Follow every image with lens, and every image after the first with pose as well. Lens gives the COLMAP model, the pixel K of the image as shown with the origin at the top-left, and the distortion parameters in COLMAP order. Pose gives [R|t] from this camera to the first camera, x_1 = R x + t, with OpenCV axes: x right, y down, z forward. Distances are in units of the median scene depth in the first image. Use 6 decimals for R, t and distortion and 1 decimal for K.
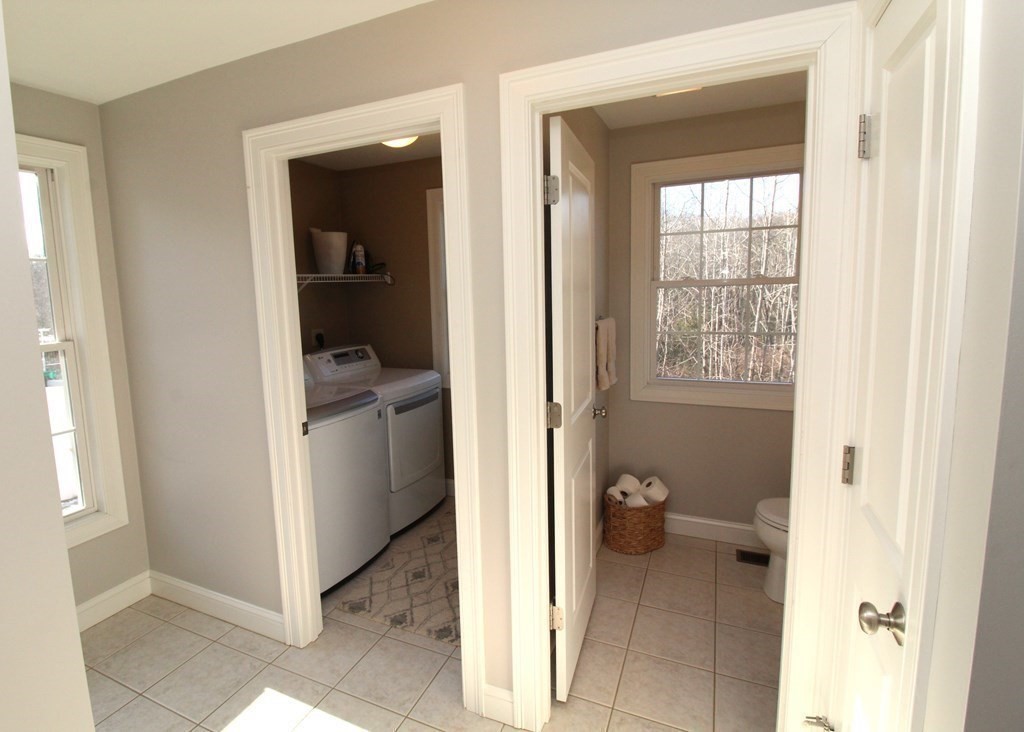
lens RADIAL K [[533.4, 0, 508.9], [0, 533.4, 350.4], [0, 0, 1]] dist [-0.000393, -0.000024]
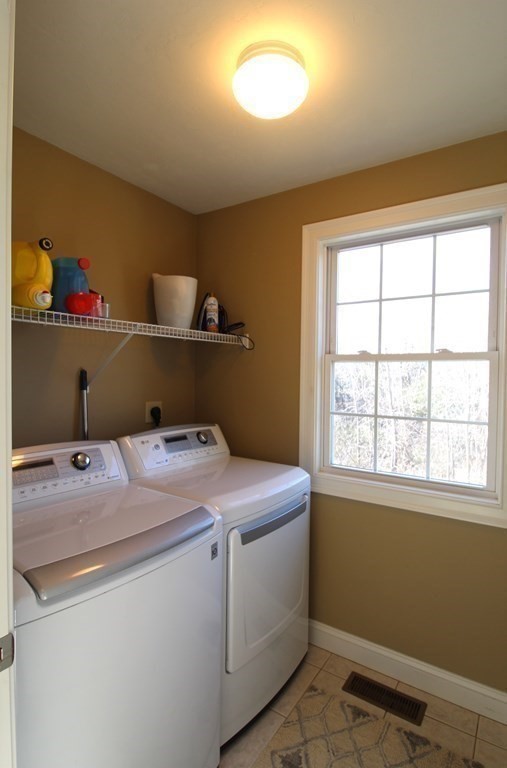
lens RADIAL K [[458.2, 0, 253.5], [0, 458.2, 384.0], [0, 0, 1]] dist [-0.000103, -0.000060]
pose [[0.977201, 0.038978, -0.208707, -0.078787], [-0.059548, 0.993865, -0.093204, -0.012175], [0.203793, 0.103507, 0.973527, 0.382094]]
